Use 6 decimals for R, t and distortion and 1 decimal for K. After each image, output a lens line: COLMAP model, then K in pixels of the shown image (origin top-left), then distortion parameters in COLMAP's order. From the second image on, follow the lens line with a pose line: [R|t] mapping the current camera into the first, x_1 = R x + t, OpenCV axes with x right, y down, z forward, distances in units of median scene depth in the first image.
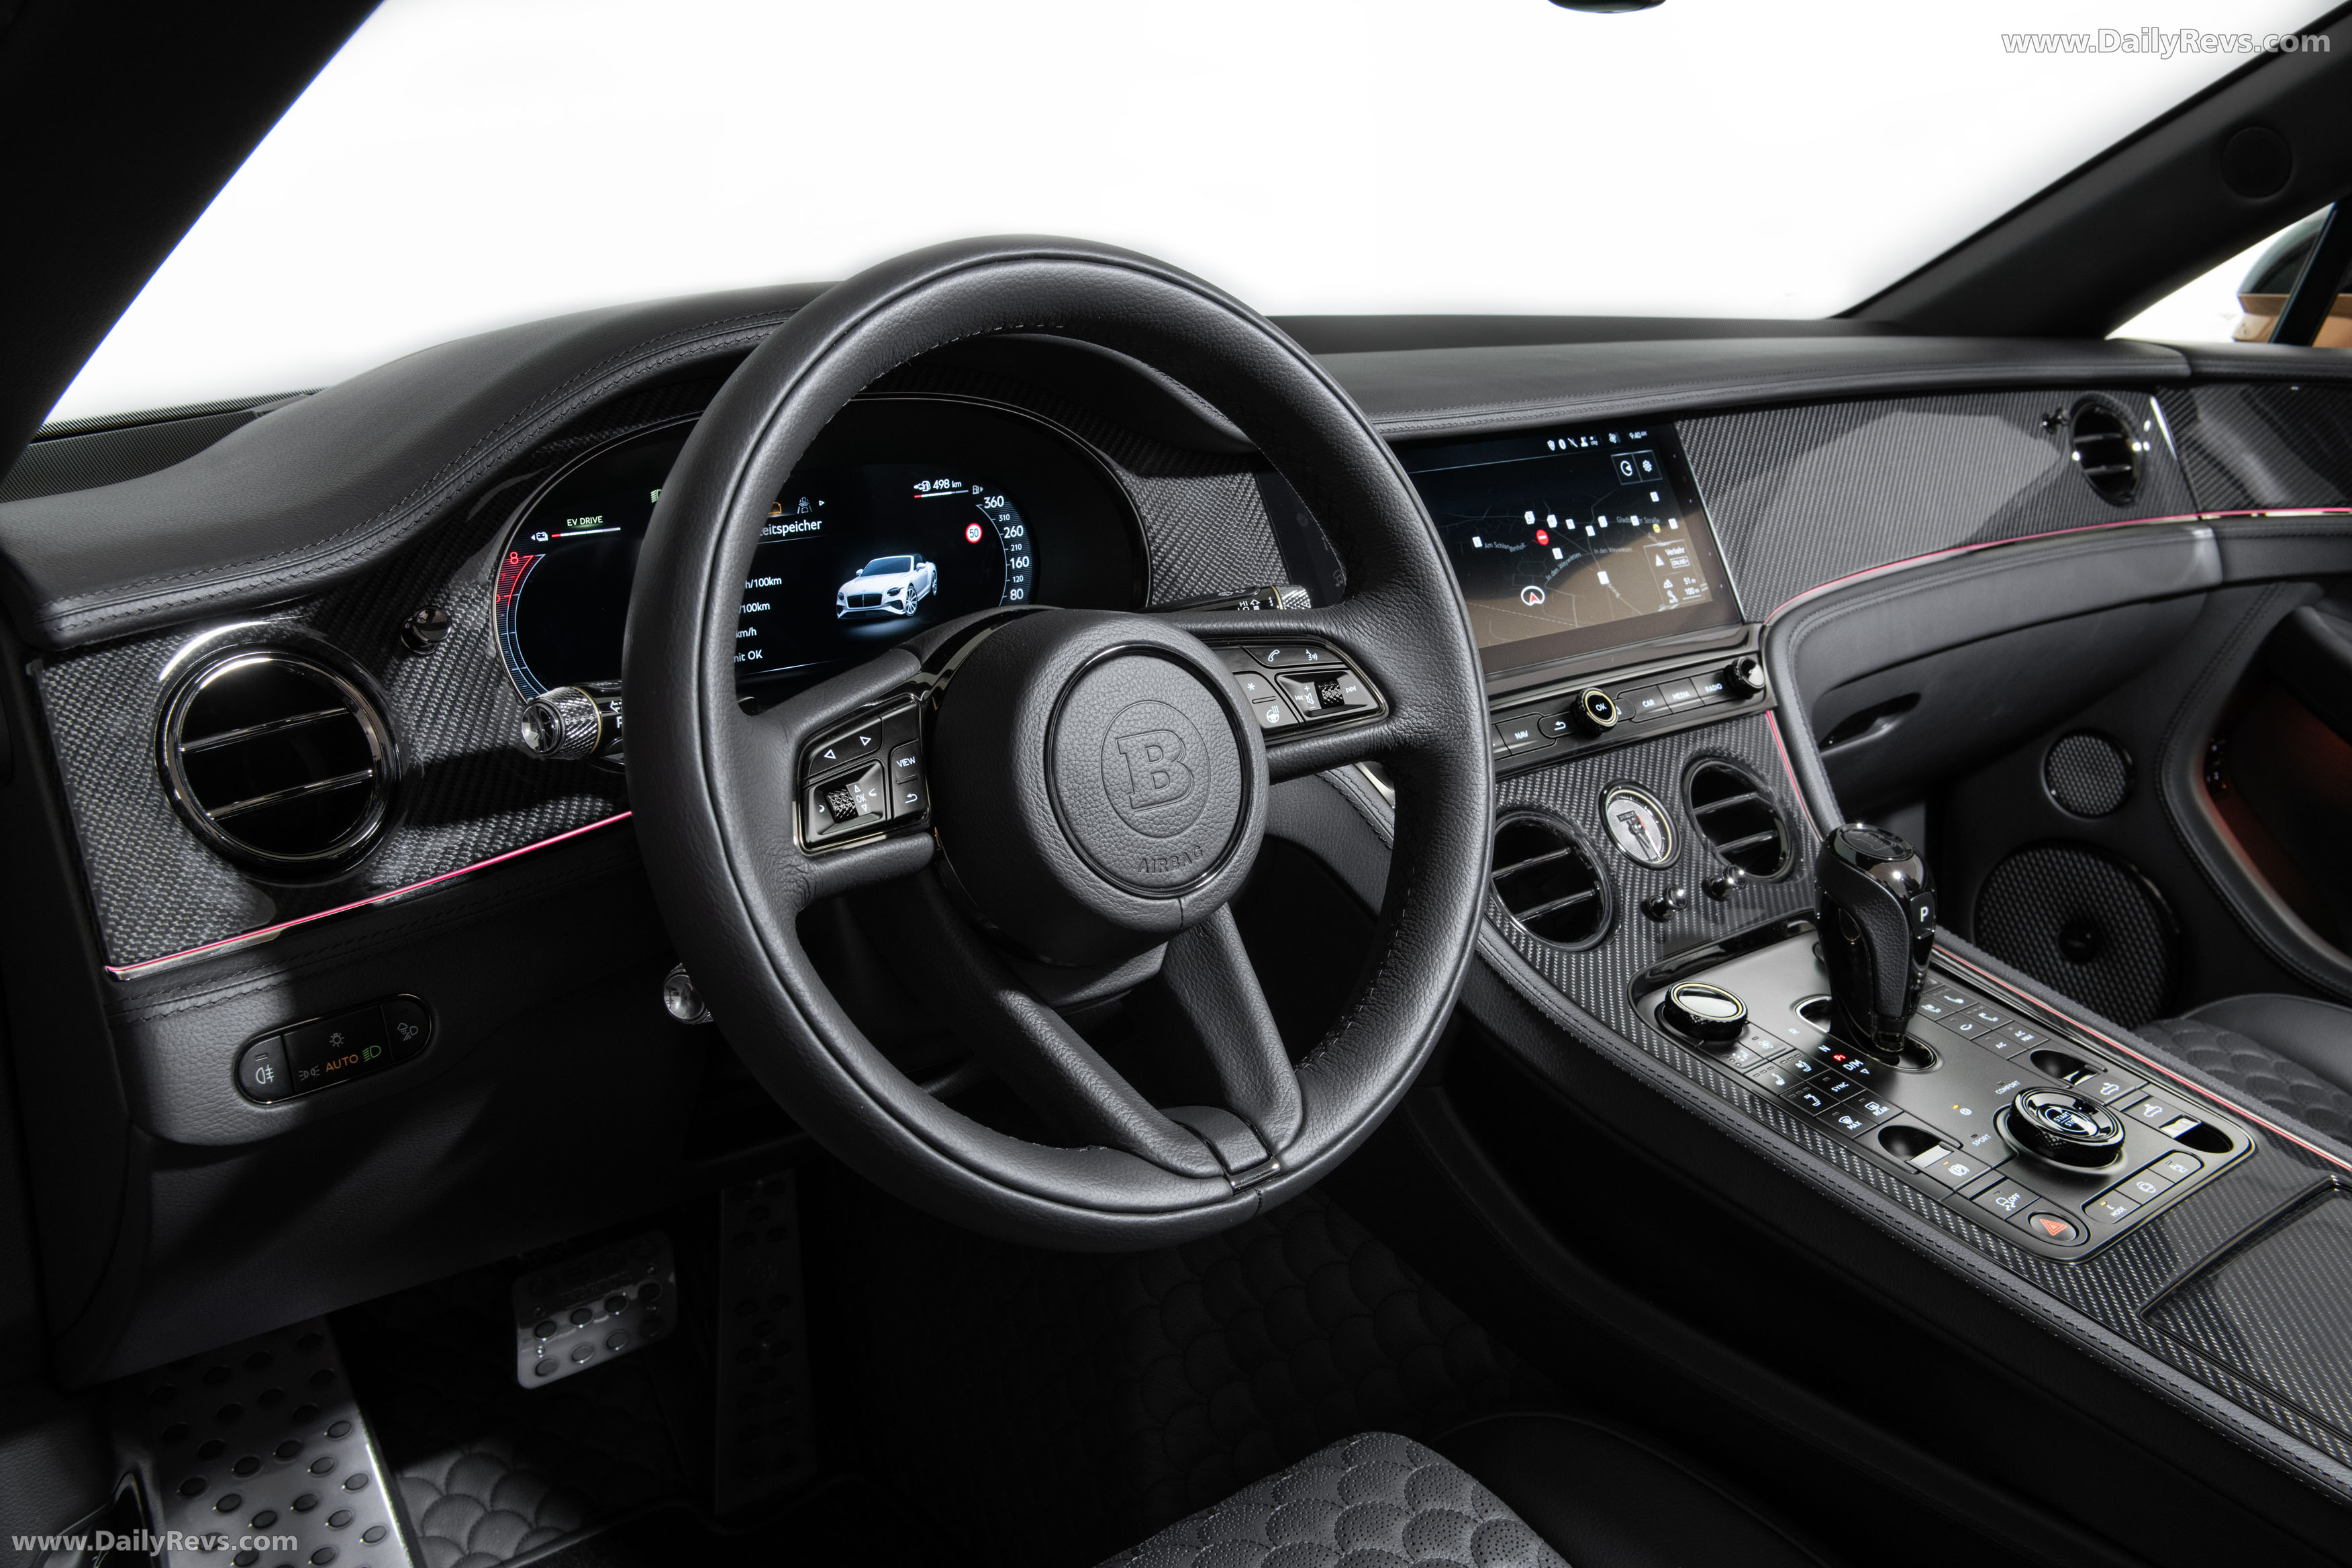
lens RADIAL K [[2151.5, 0, 1184.9], [0, 2151.5, 792.1], [0, 0, 1]] dist [0.007981, -0.003285]
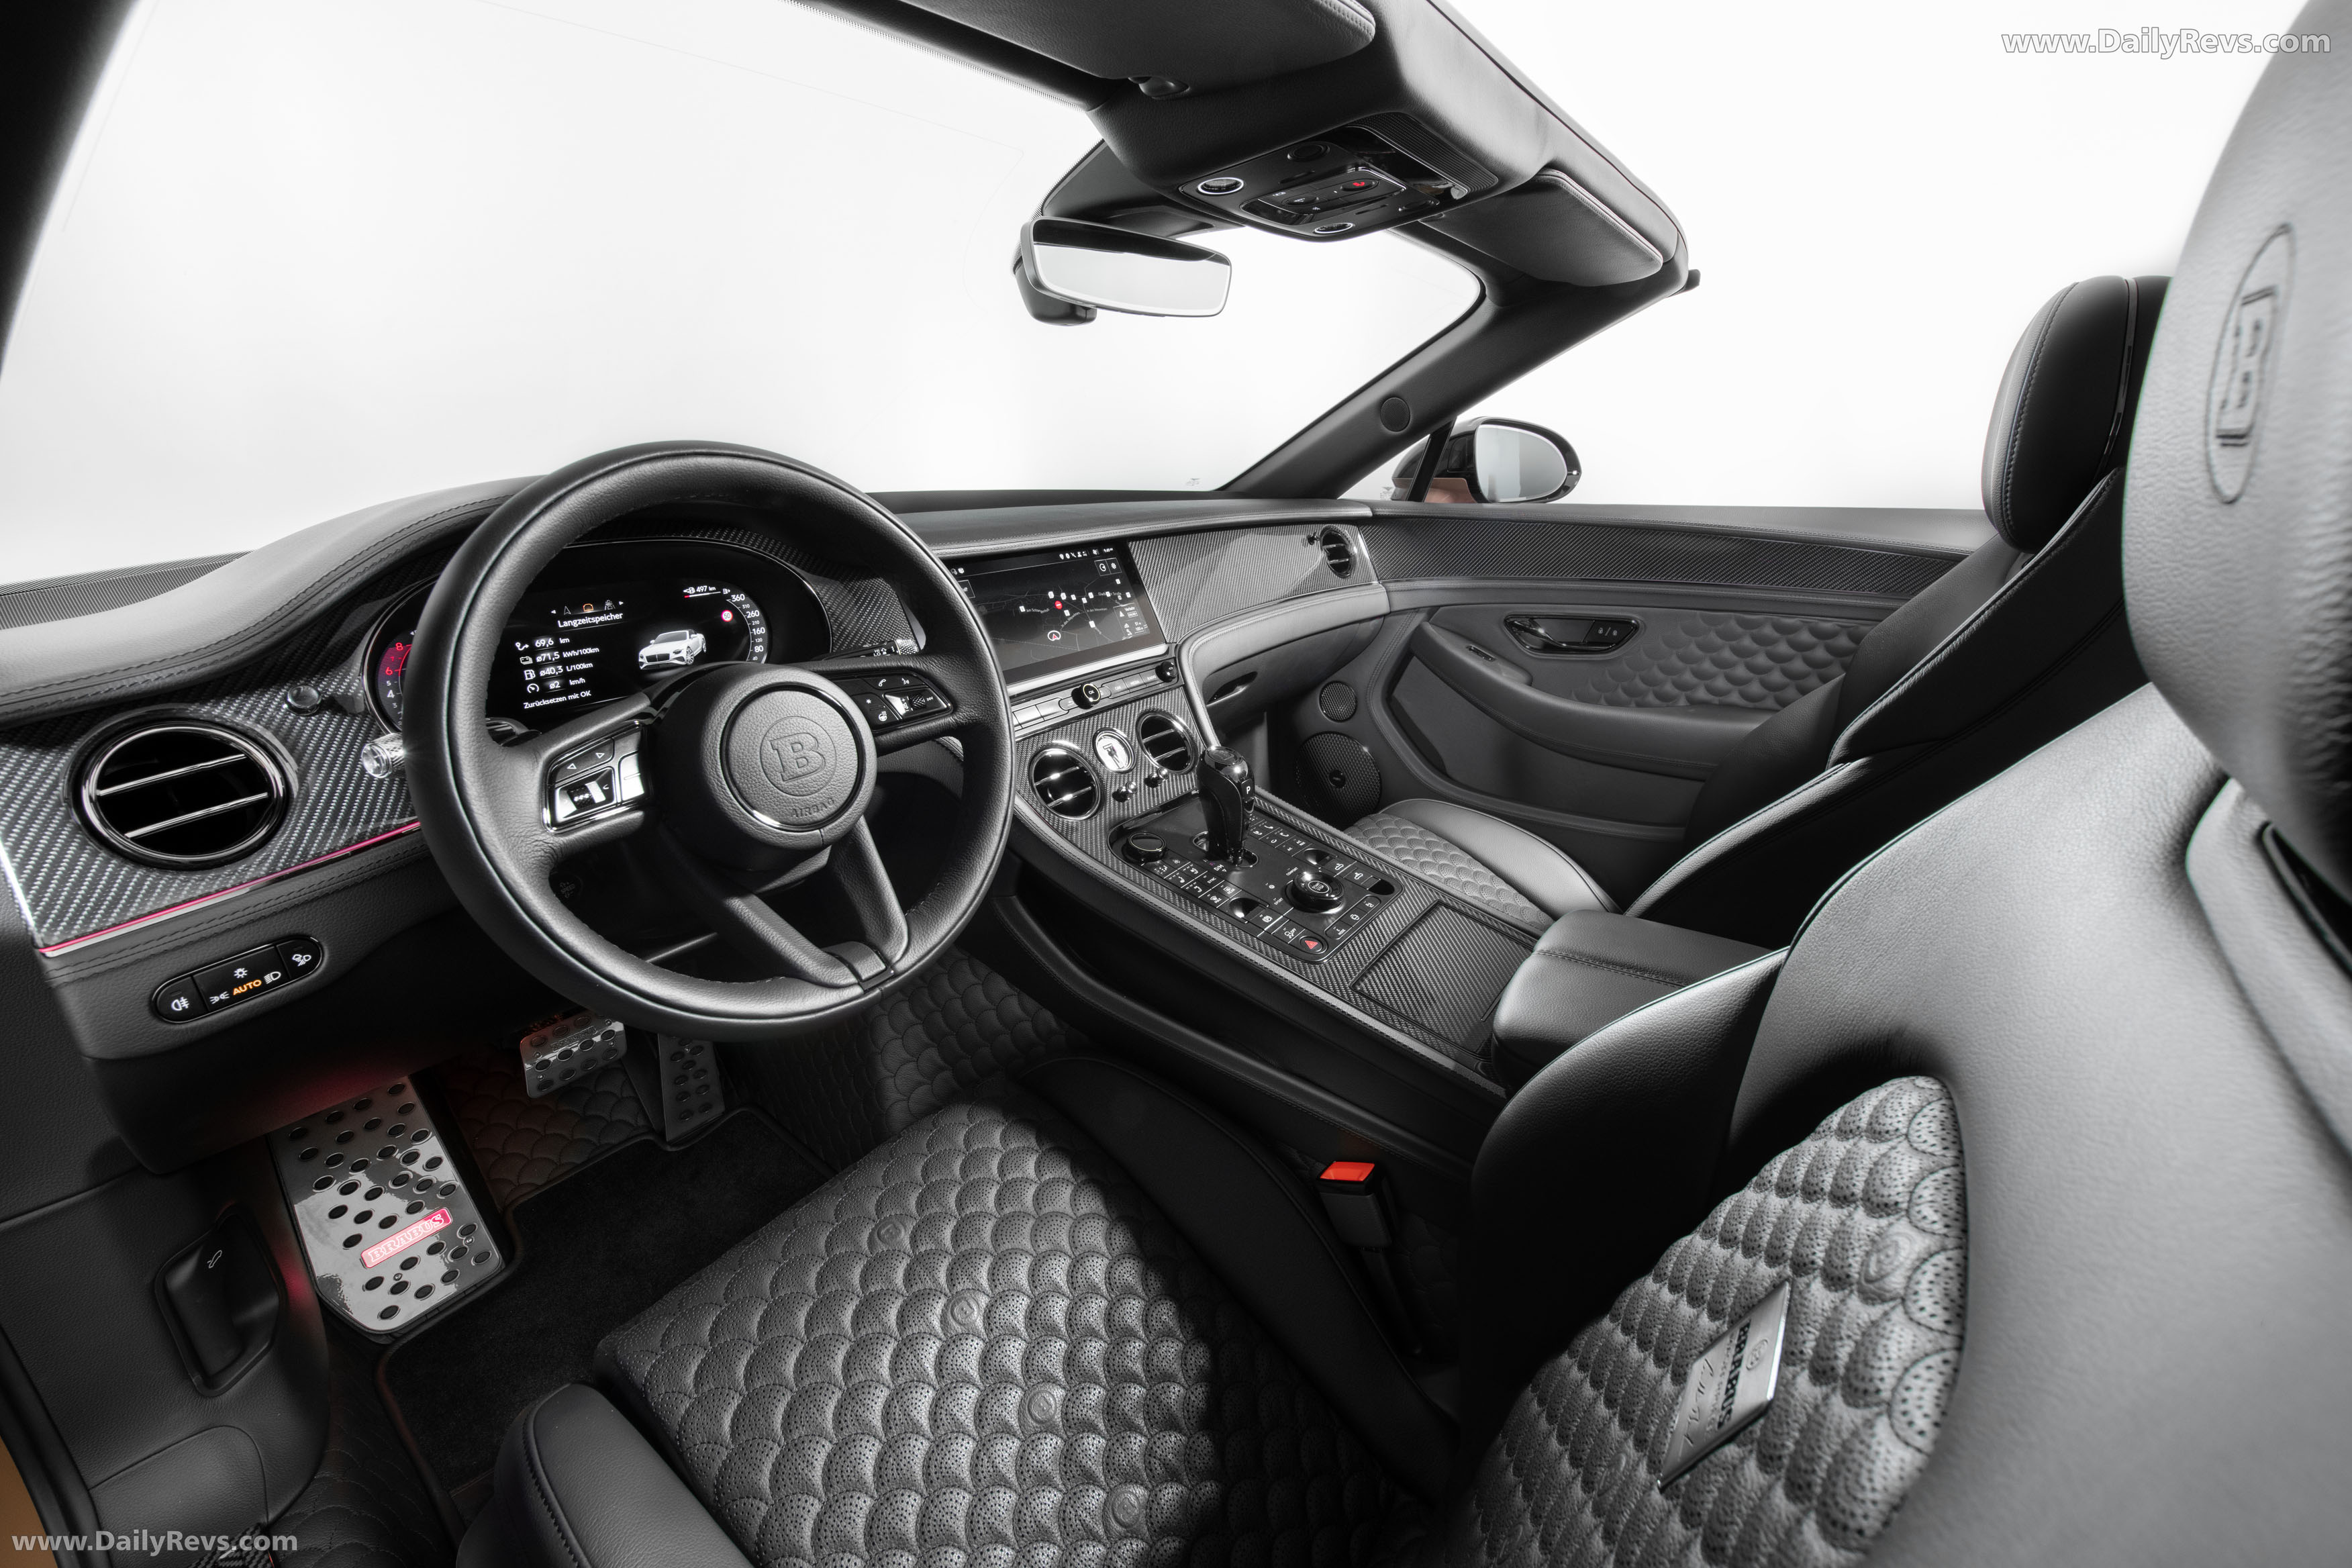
lens RADIAL K [[956.0, 0, 1197.5], [0, 956.0, 774.6], [0, 0, 1]] dist [-0.019975, -0.000789]
pose [[0.972327, -0.072930, 0.221948, 0.098598], [0.057204, 0.995428, 0.076484, -0.028309], [-0.226511, -0.061671, 0.972054, 0.142924]]
